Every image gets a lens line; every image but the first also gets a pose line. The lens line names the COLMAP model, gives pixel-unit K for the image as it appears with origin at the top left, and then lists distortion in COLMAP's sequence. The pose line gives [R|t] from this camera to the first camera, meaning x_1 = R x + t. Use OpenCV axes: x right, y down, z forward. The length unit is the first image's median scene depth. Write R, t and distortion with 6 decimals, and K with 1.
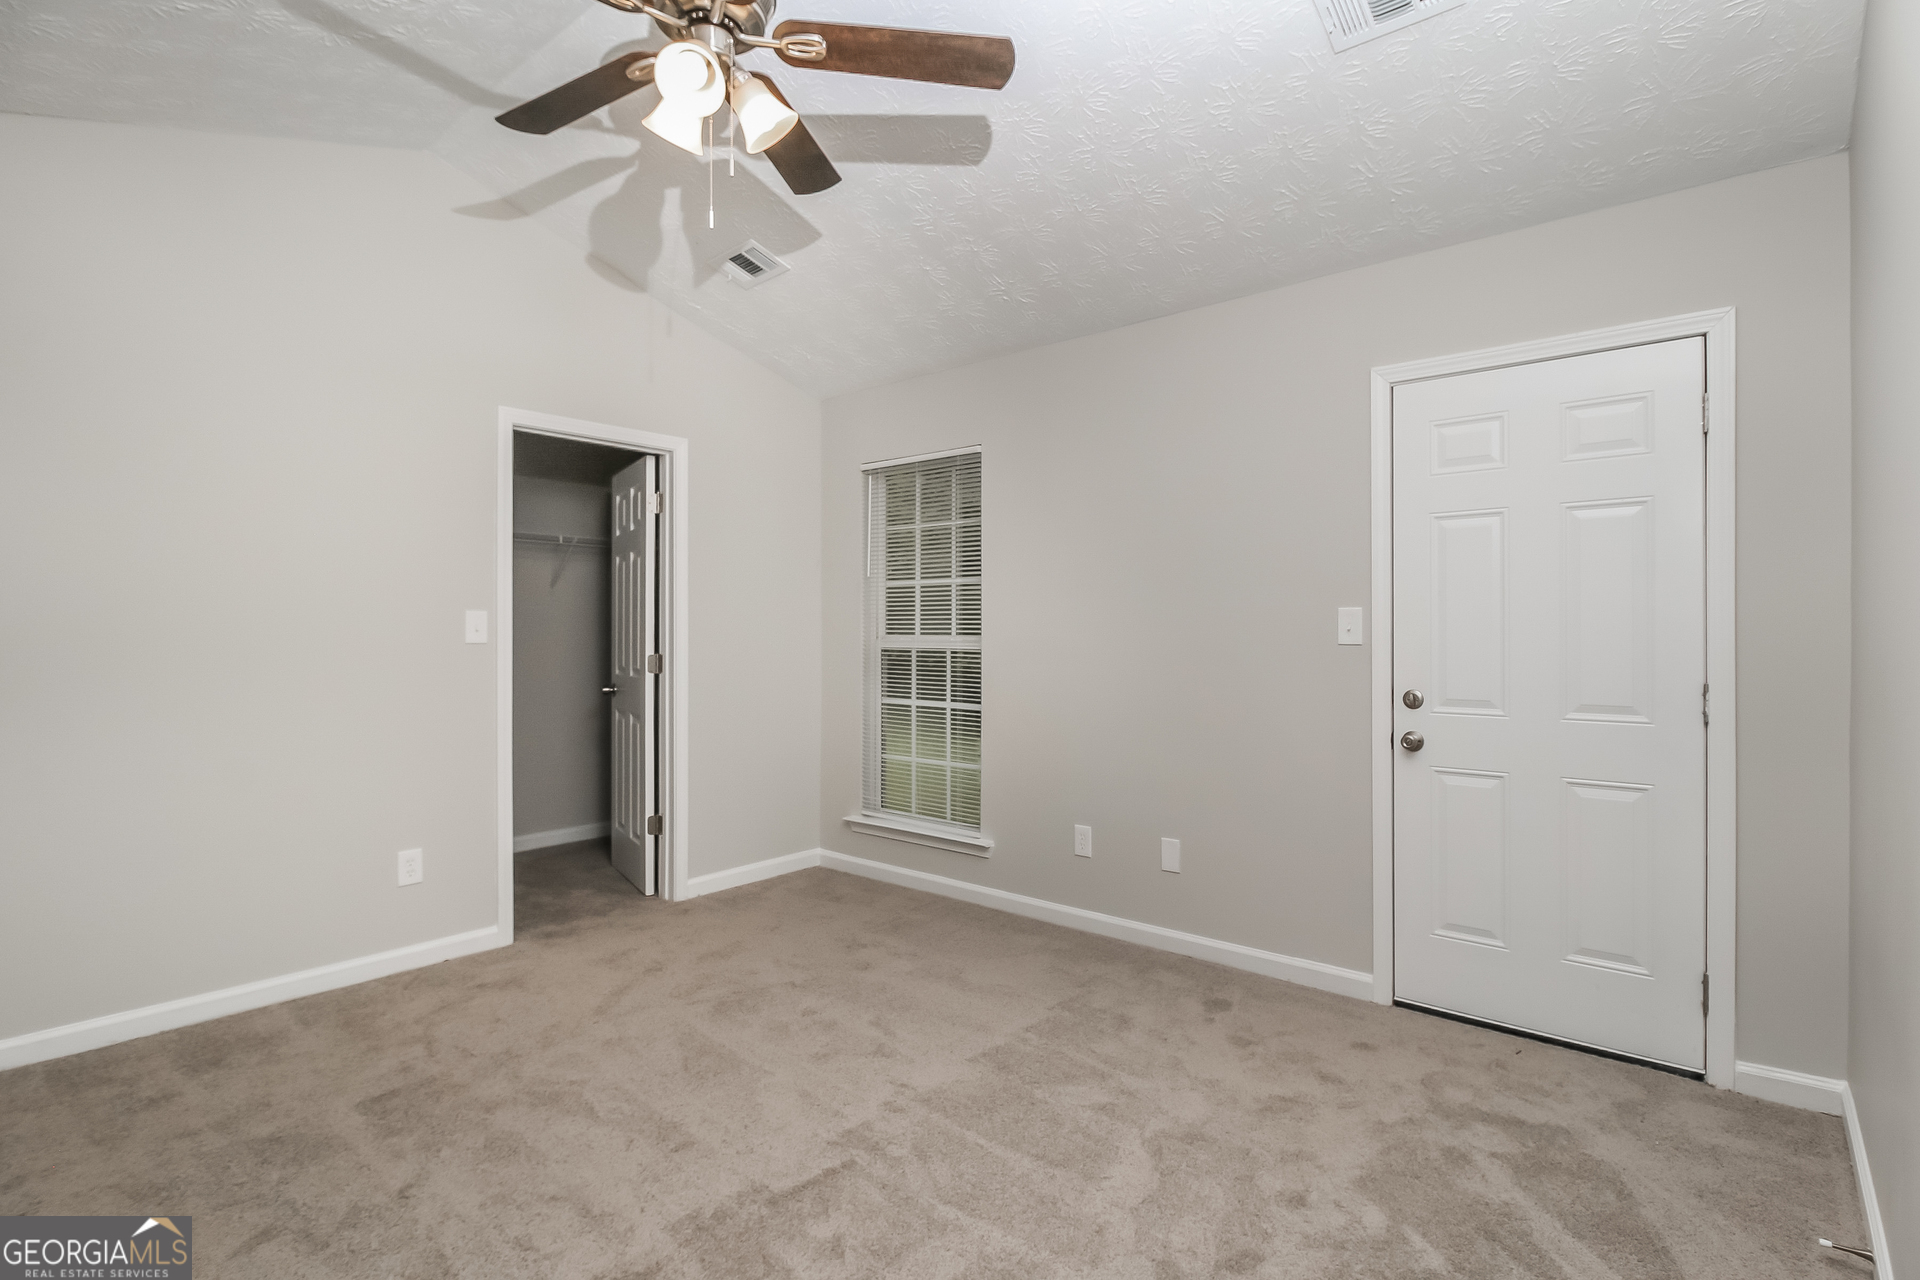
lens RADIAL K [[911.2, 0, 965.0], [0, 911.2, 631.0], [0, 0, 1]] dist [-0.009926, -0.000997]
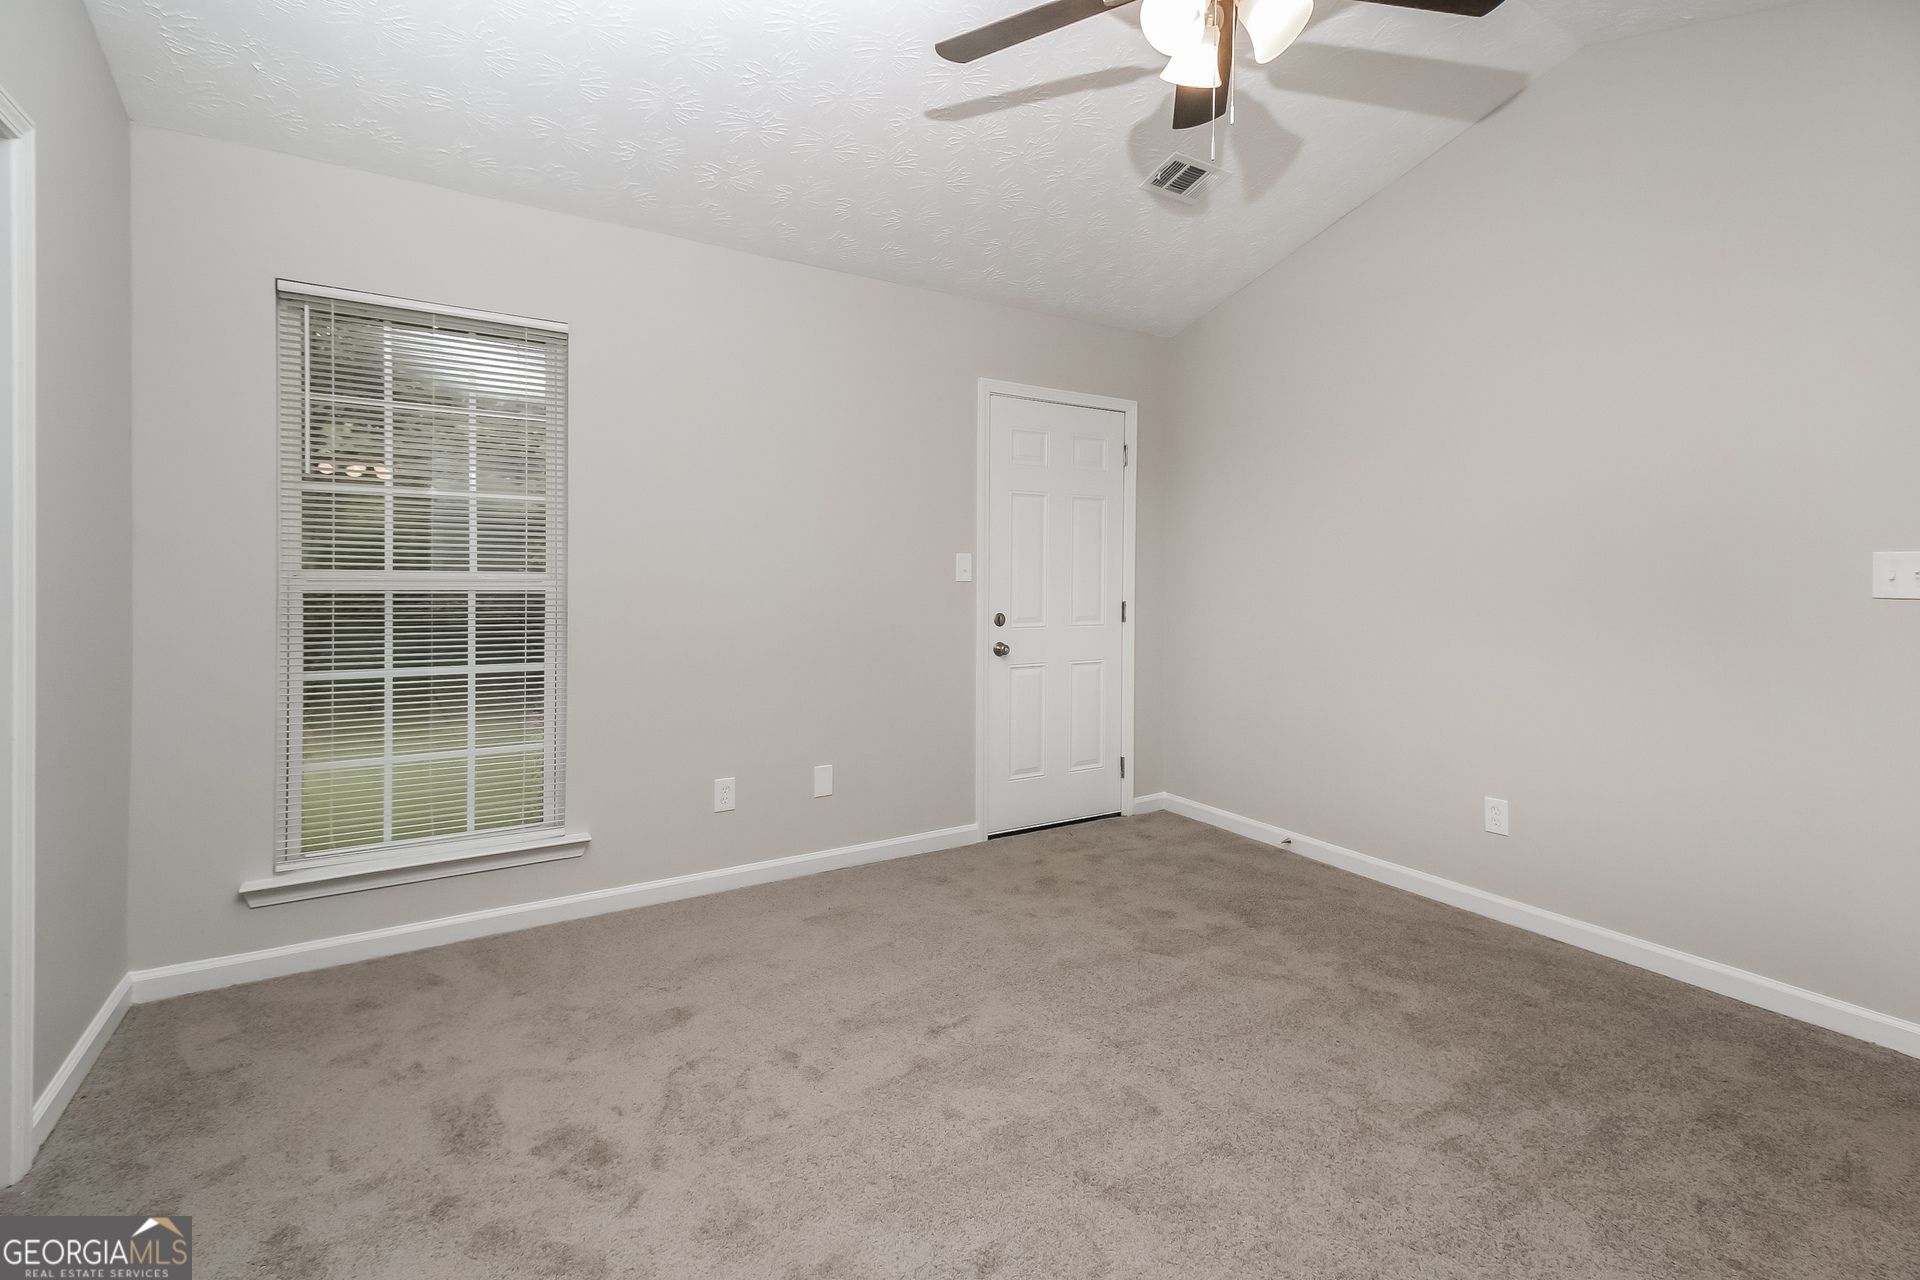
lens RADIAL K [[886.1, 0, 962.5], [0, 886.1, 582.1], [0, 0, 1]] dist [-0.002111, -0.000722]
pose [[0.300854, -0.008567, 0.953632, -0.573539], [-0.010233, 0.999873, 0.012211, 0.000858], [-0.953615, -0.013432, 0.300728, 0.438776]]
